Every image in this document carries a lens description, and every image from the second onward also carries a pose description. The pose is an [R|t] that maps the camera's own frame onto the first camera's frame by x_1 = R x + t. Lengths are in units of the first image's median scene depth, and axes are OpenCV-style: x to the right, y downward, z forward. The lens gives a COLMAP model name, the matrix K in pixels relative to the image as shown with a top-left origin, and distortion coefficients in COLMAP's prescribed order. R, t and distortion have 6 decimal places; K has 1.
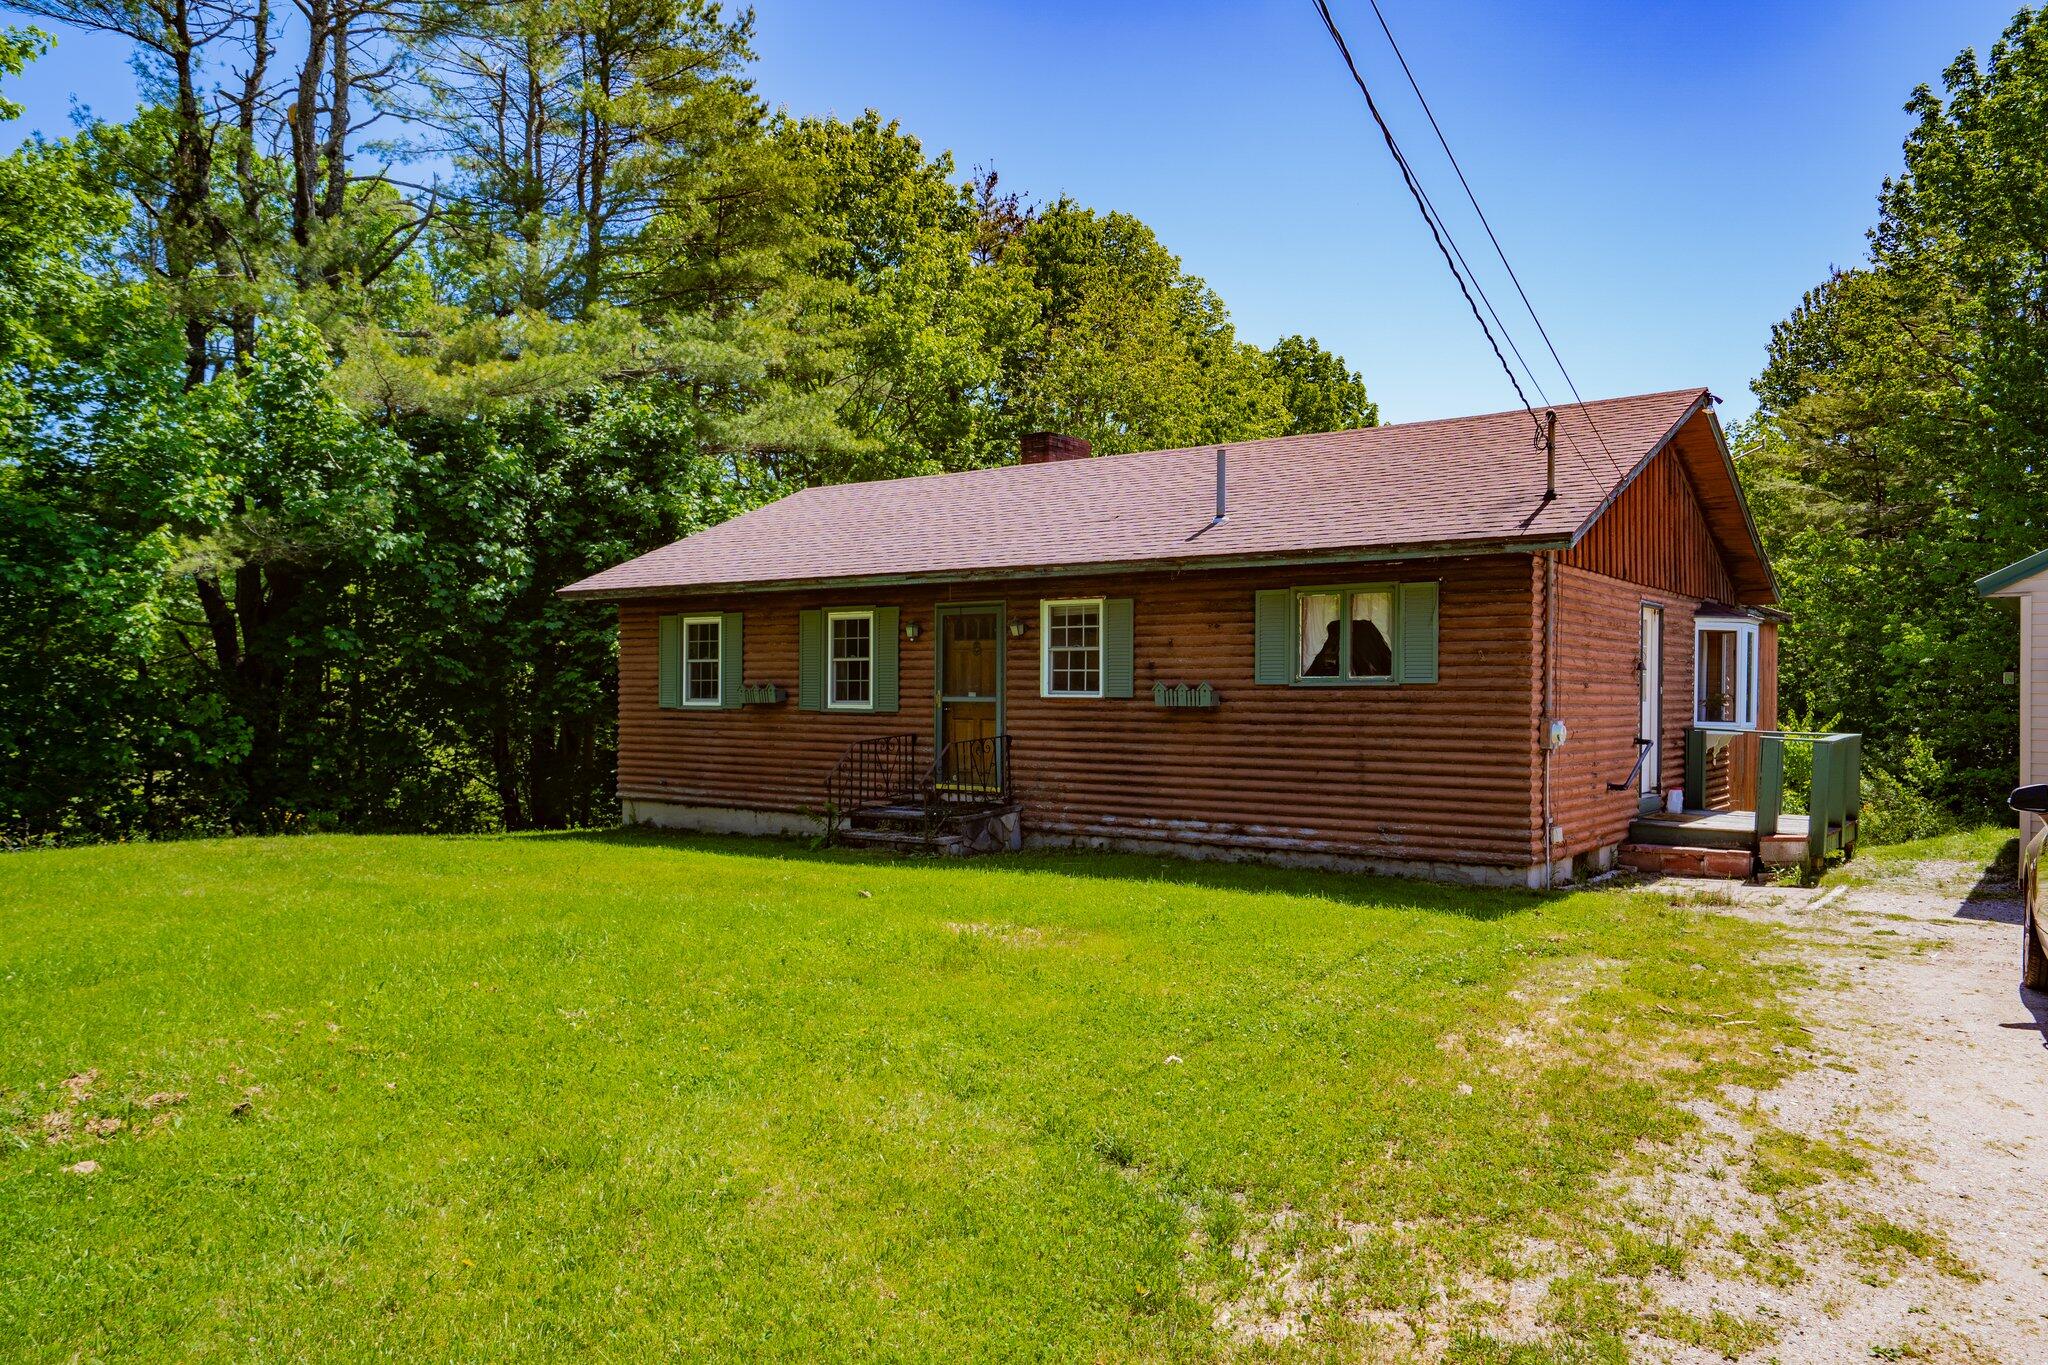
lens RADIAL K [[1422.4, 0, 1023.6], [0, 1422.4, 686.5], [0, 0, 1]] dist [0.060124, 0.001365]
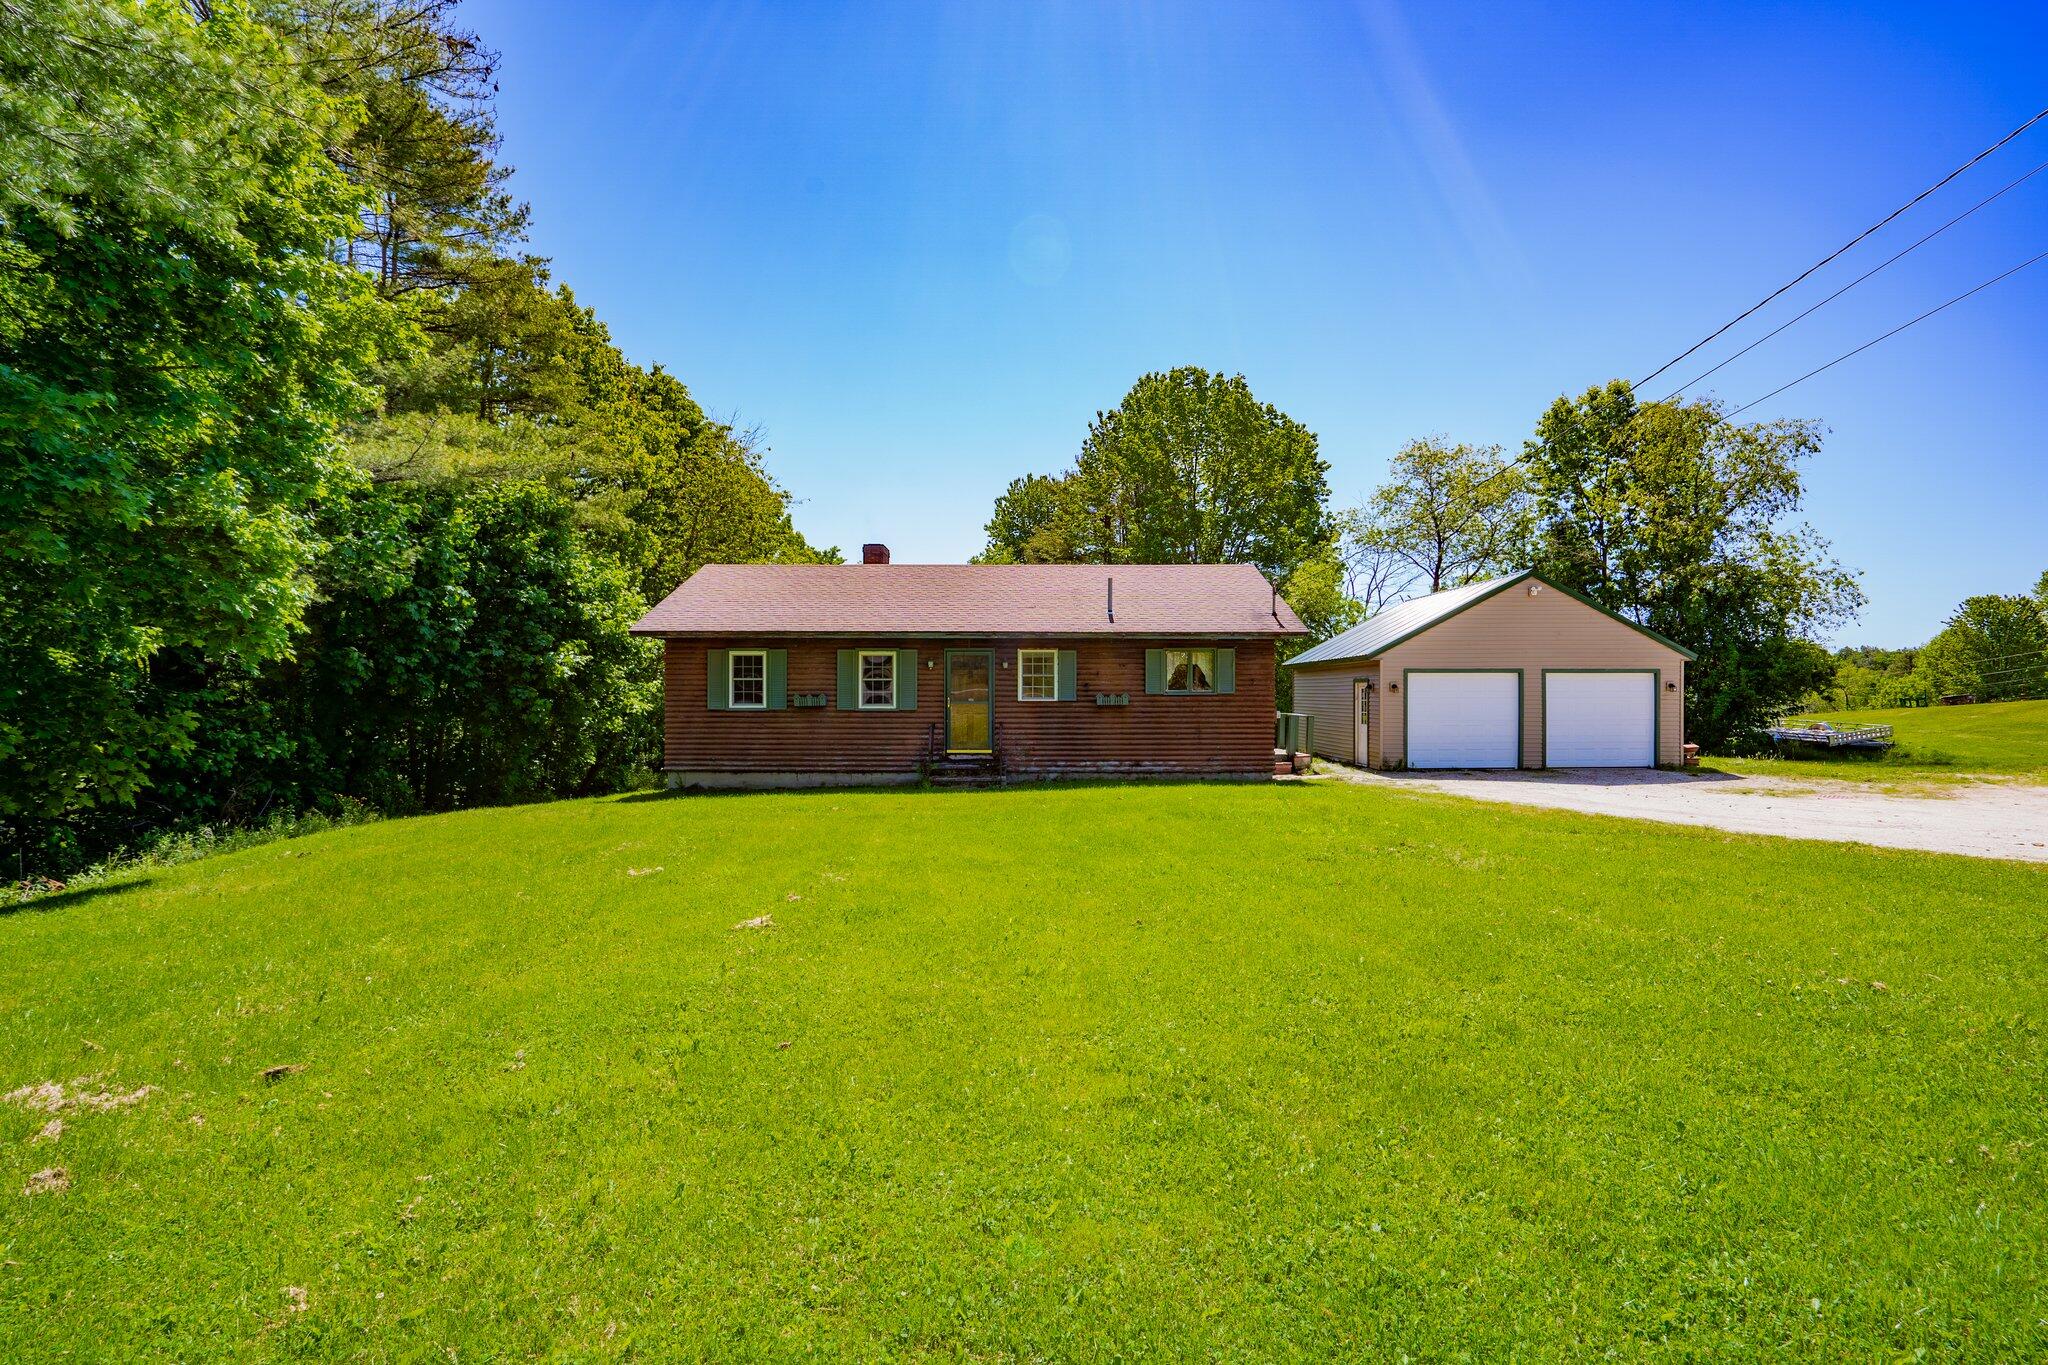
lens RADIAL K [[942.6, 0, 1027.0], [0, 942.6, 684.2], [0, 0, 1]] dist [-0.000586, -0.000027]
pose [[0.807406, 0.003660, 0.589984, -0.712993], [0.001359, 0.999967, -0.008063, -0.004457], [-0.589994, 0.007312, 0.807374, -0.014099]]
